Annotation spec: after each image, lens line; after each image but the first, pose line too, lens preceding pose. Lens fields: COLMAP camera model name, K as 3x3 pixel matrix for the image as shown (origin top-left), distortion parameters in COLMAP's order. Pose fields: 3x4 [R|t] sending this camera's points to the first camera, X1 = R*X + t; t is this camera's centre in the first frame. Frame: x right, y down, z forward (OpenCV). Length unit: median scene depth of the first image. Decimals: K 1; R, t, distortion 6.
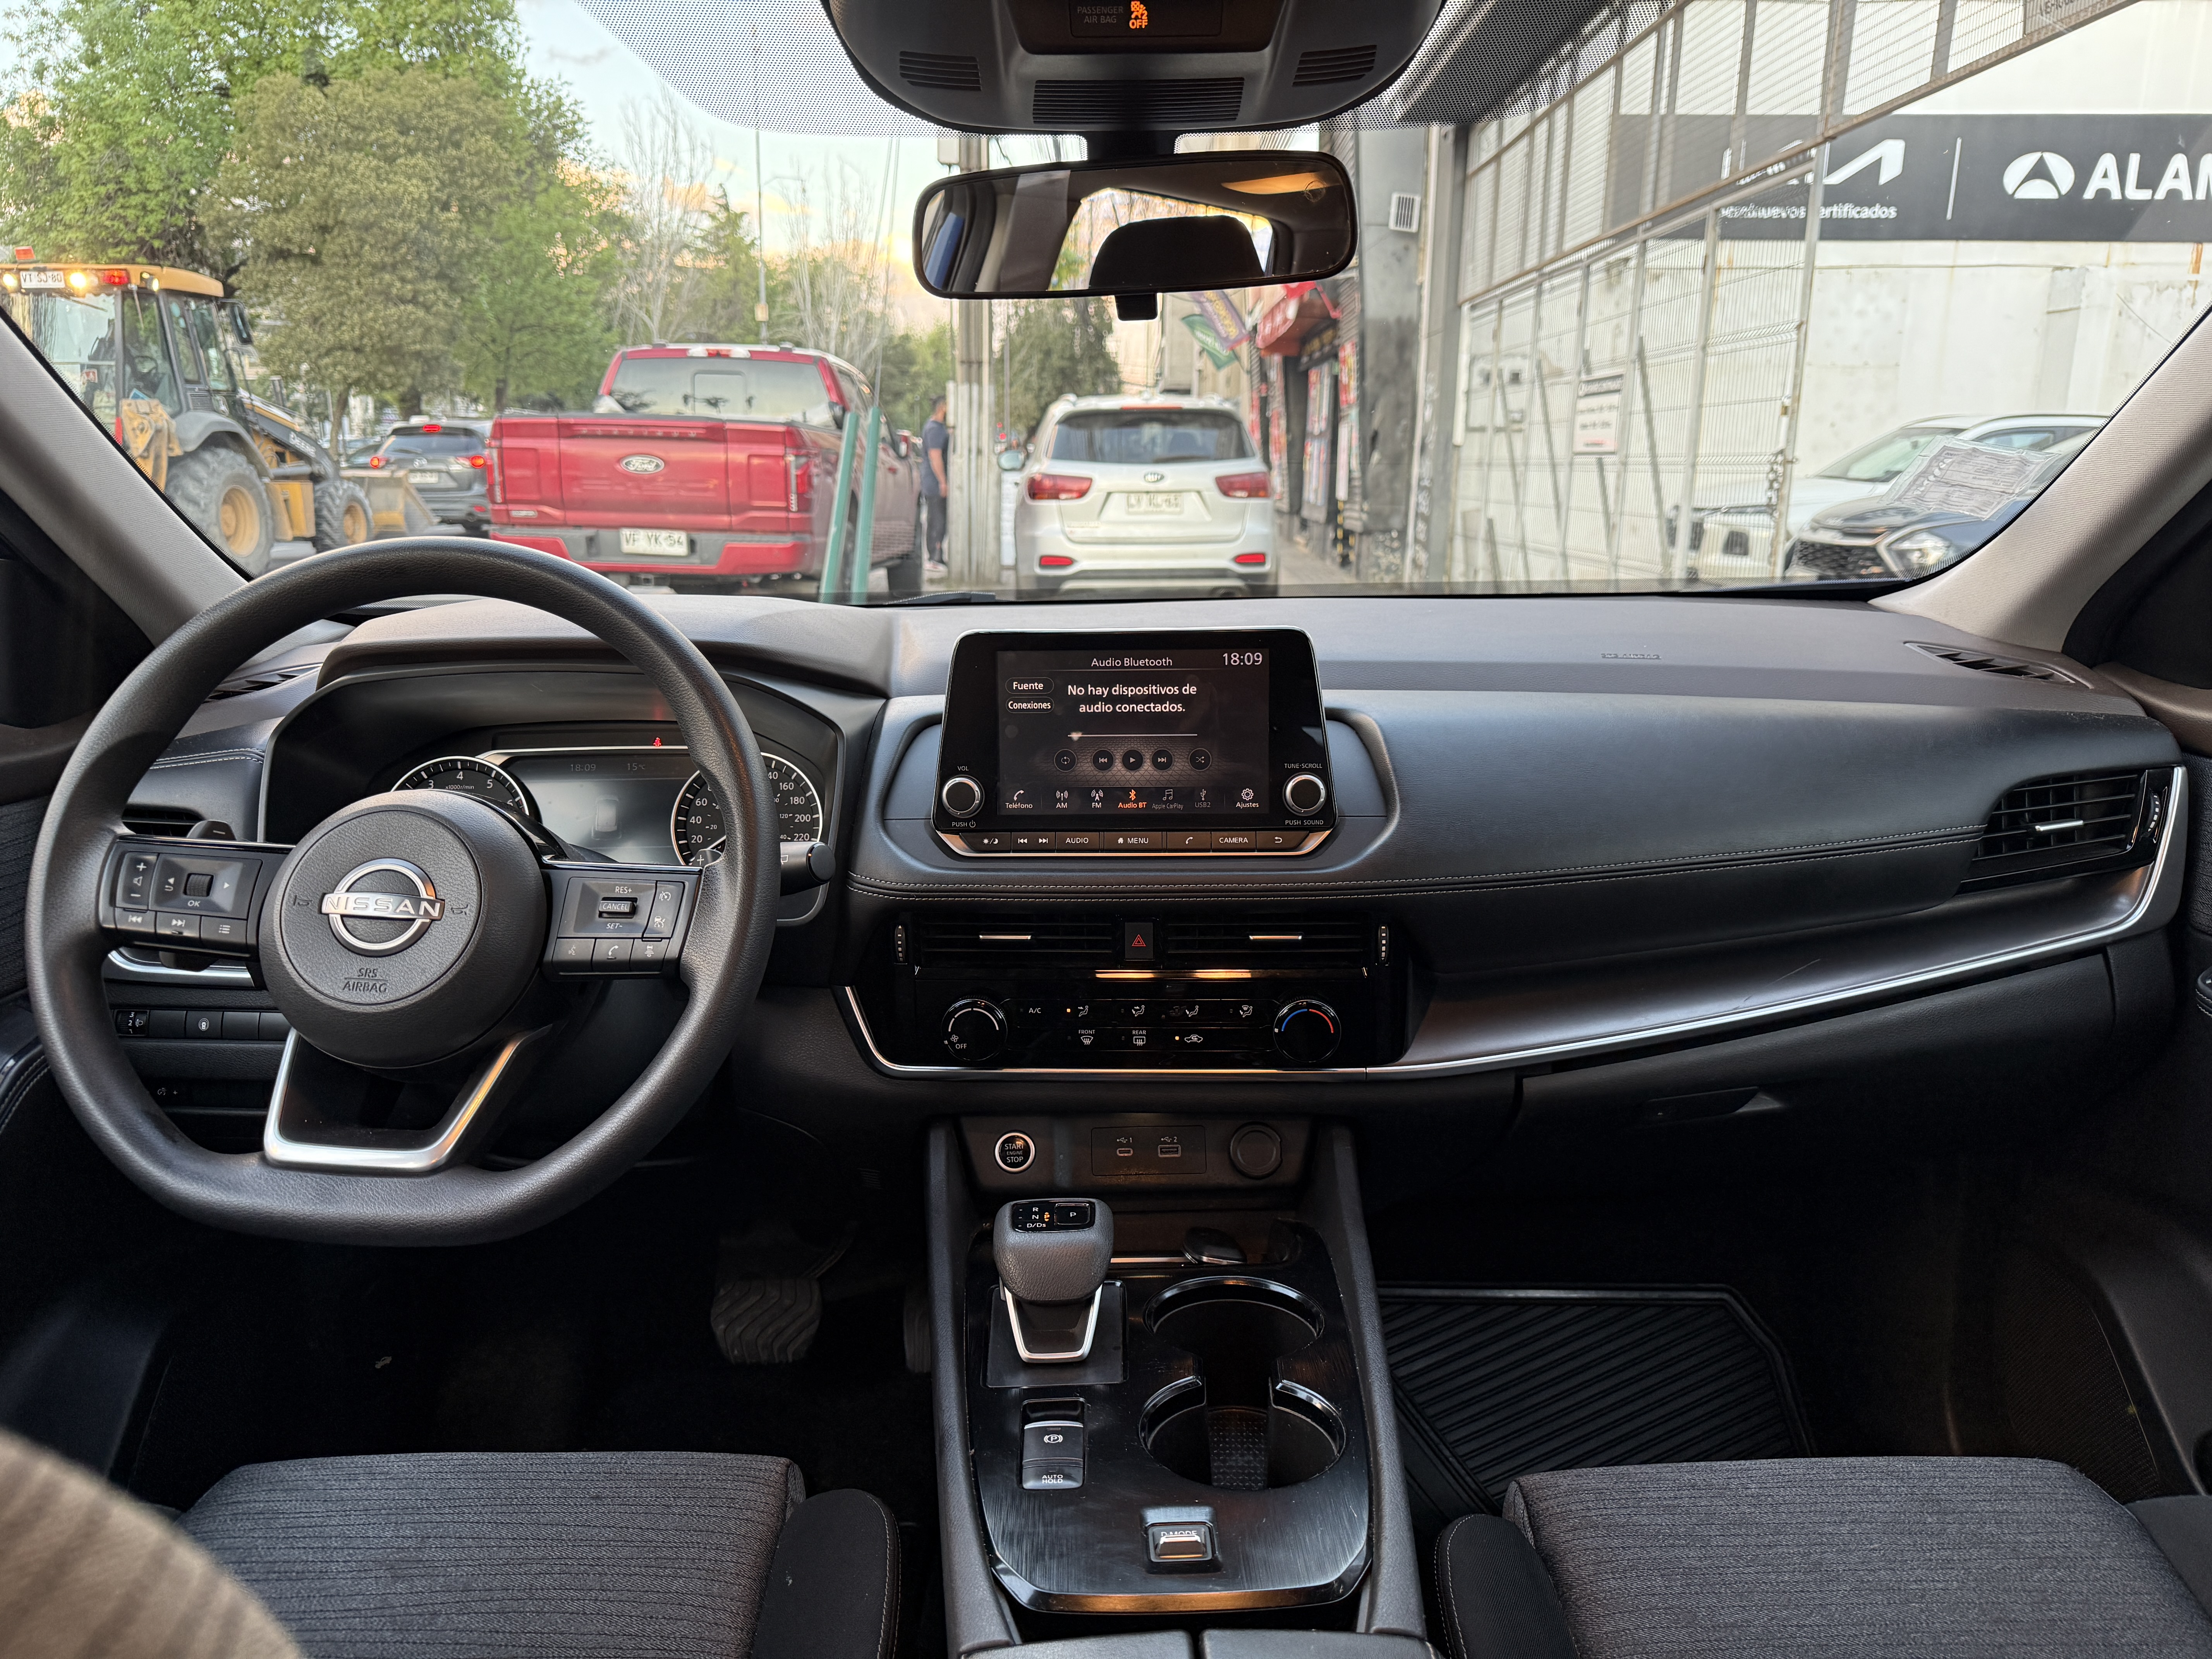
lens RADIAL K [[1563.4, 0, 1089.1], [0, 1563.4, 827.1], [0, 0, 1]] dist [0.012053, -0.013775]
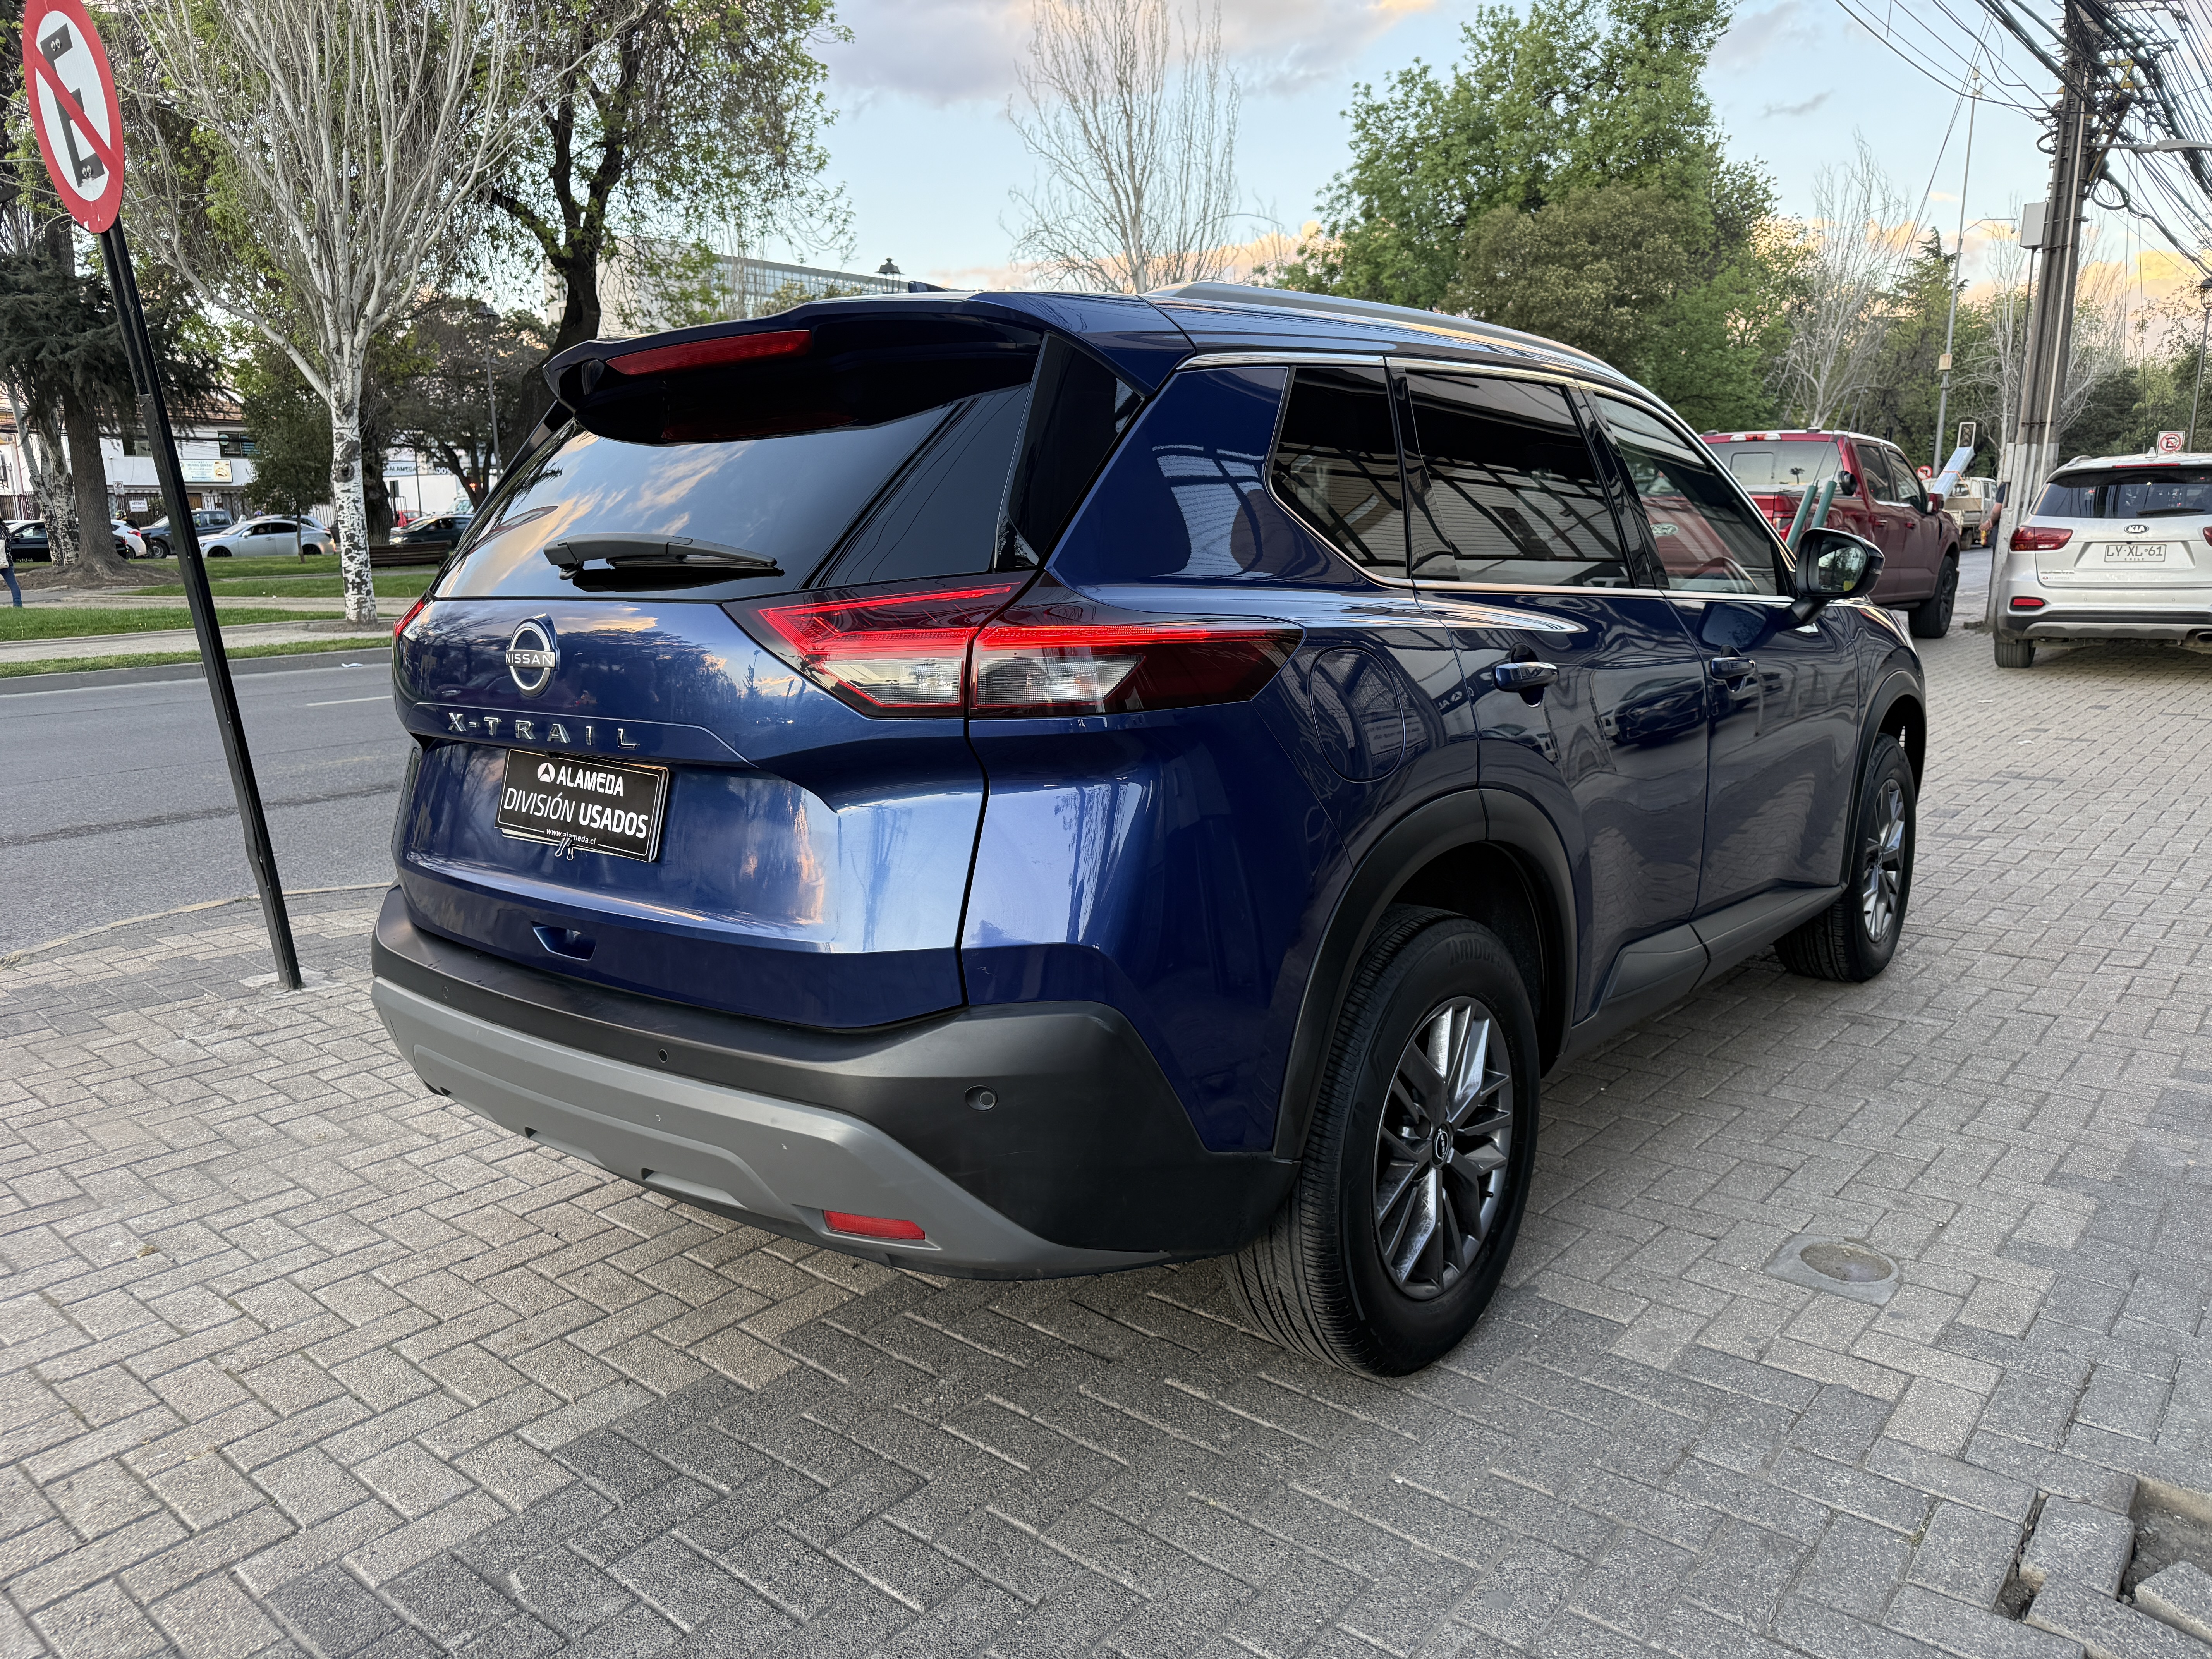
lens RADIAL K [[1563.4, 0, 1107.8], [0, 1563.4, 830.6], [0, 0, 1]] dist [0.012053, -0.013775]
pose [[0.767763, 0.109766, -0.631262, 0.069094], [-0.130479, 0.991357, 0.013687, 0.022353], [0.627308, 0.071858, 0.775449, -0.099693]]
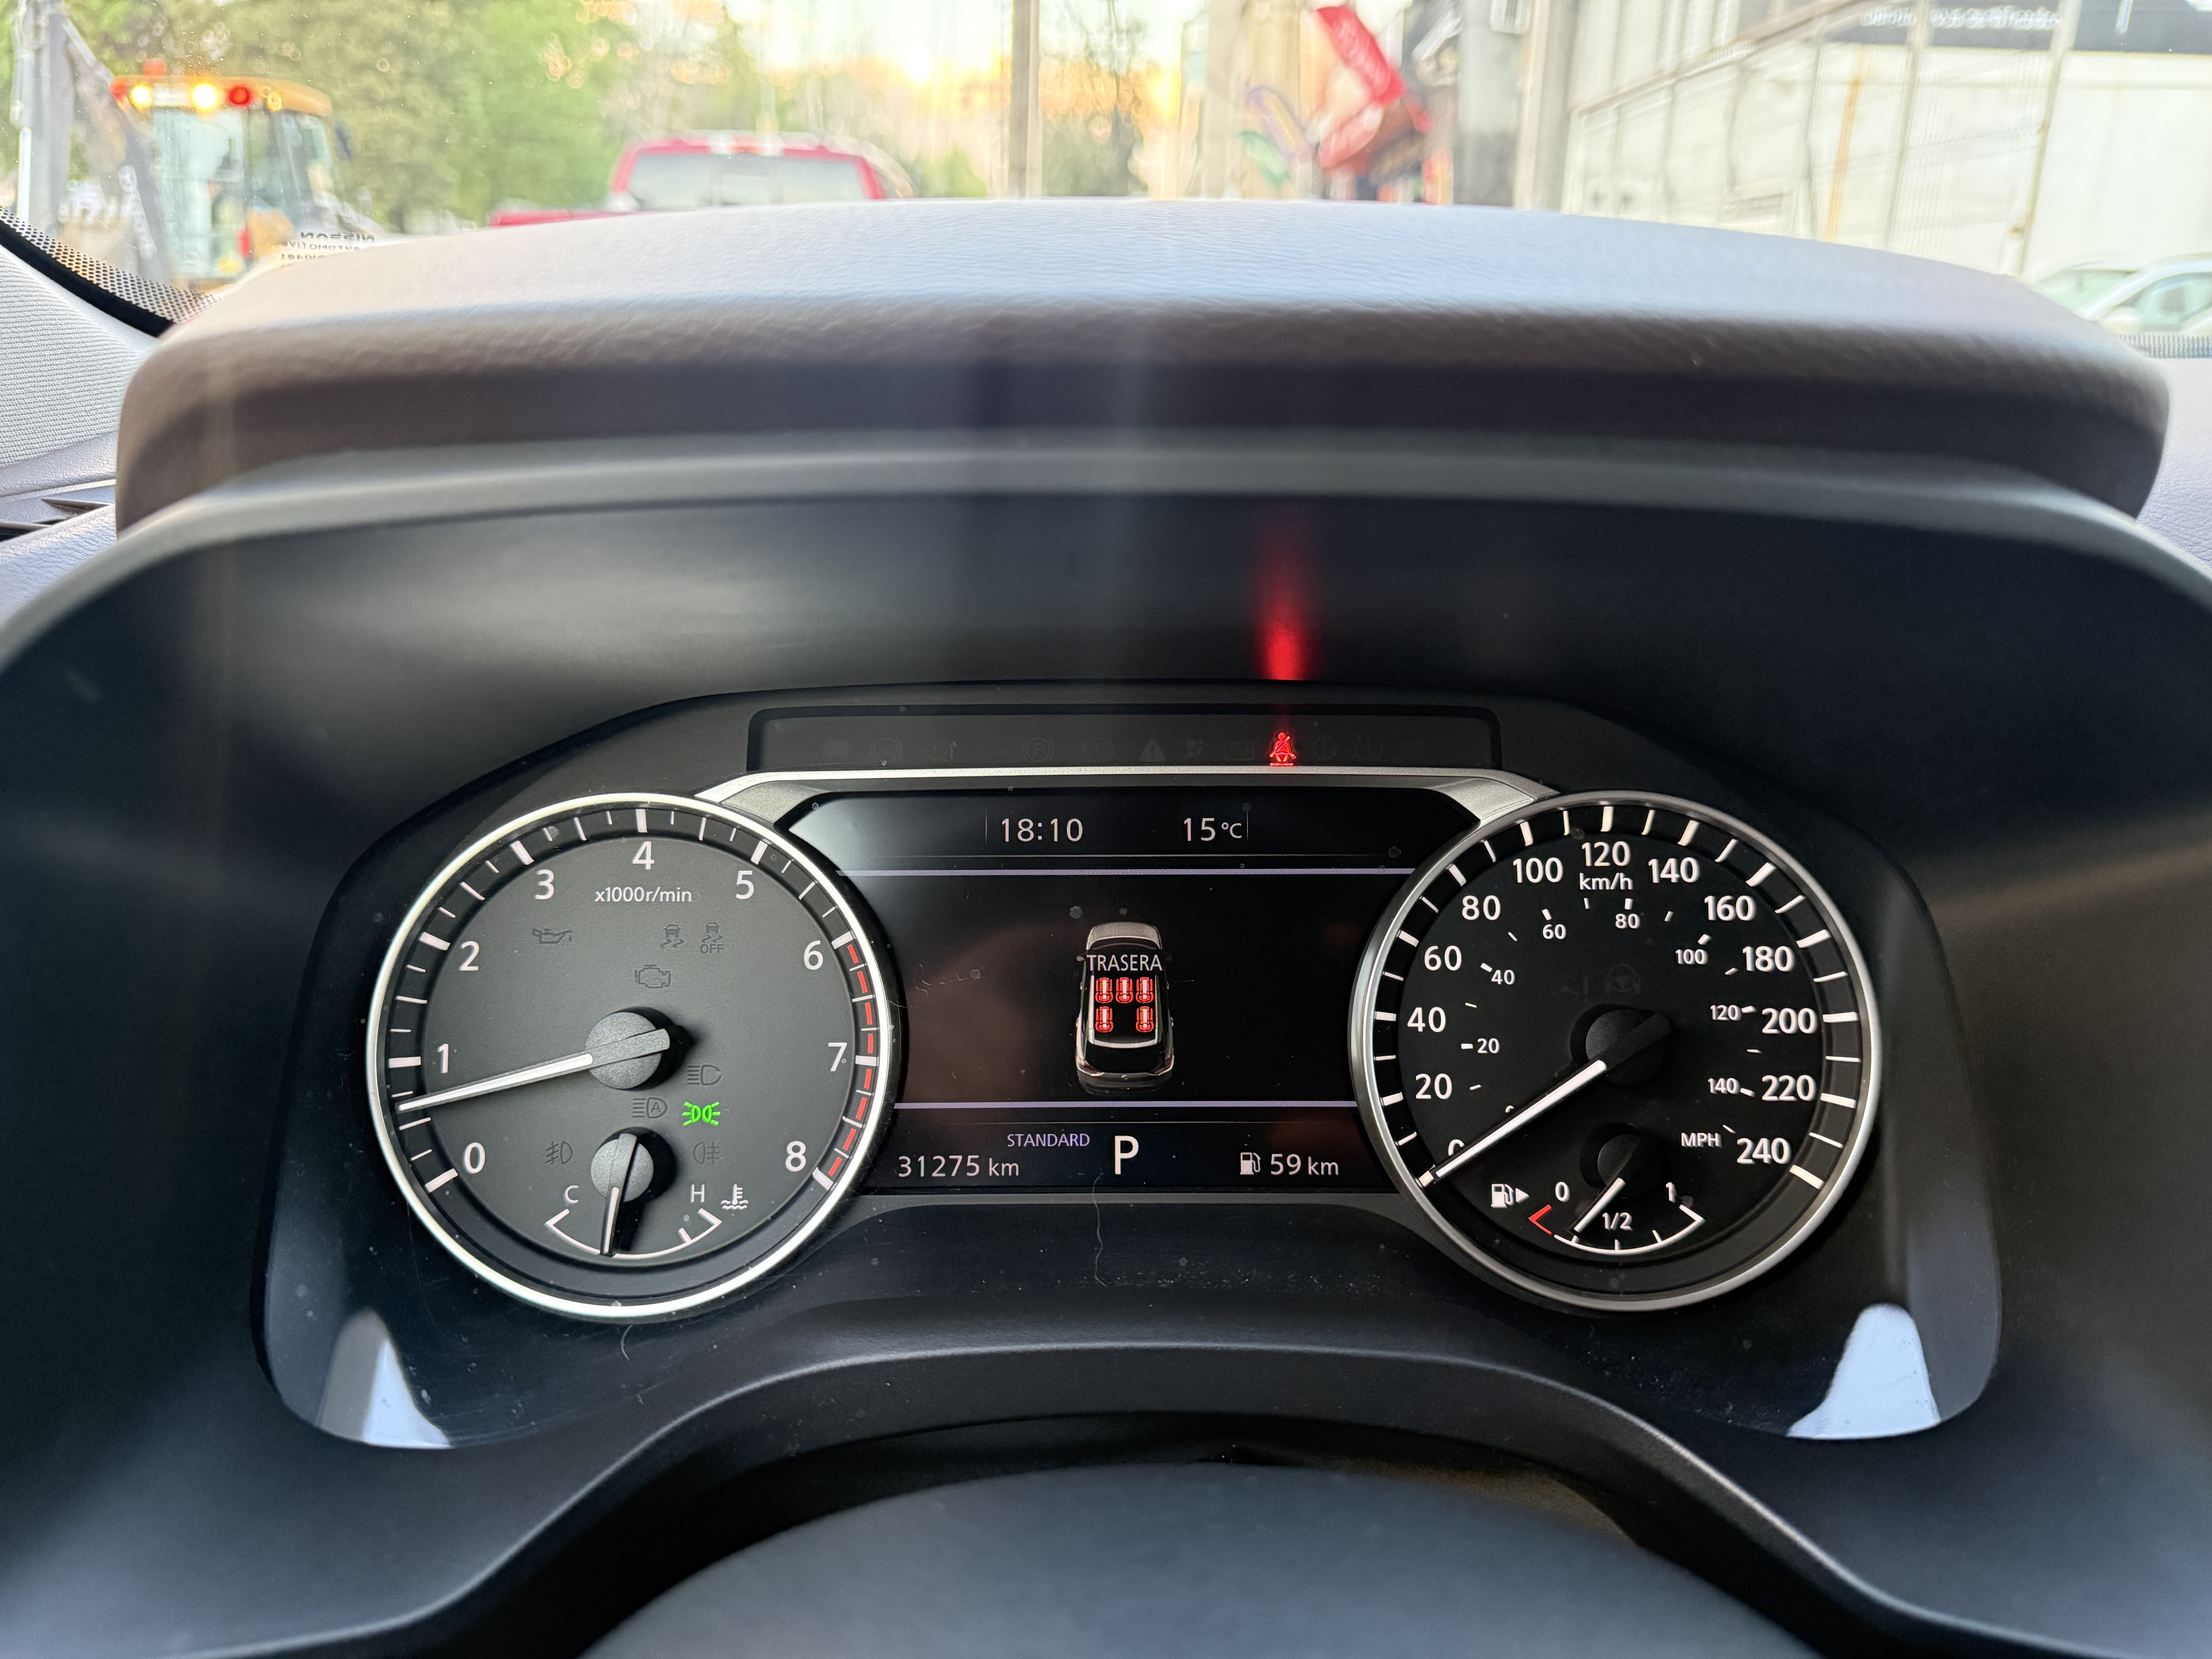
lens RADIAL K [[1563.4, 0, 1086.2], [0, 1563.4, 815.5], [0, 0, 1]] dist [0.012053, -0.013775]
pose [[0.999773, 0.021243, 0.001561, -0.014382], [-0.021298, 0.996008, 0.086687, -0.003072], [0.000287, -0.086701, 0.996234, 0.031833]]
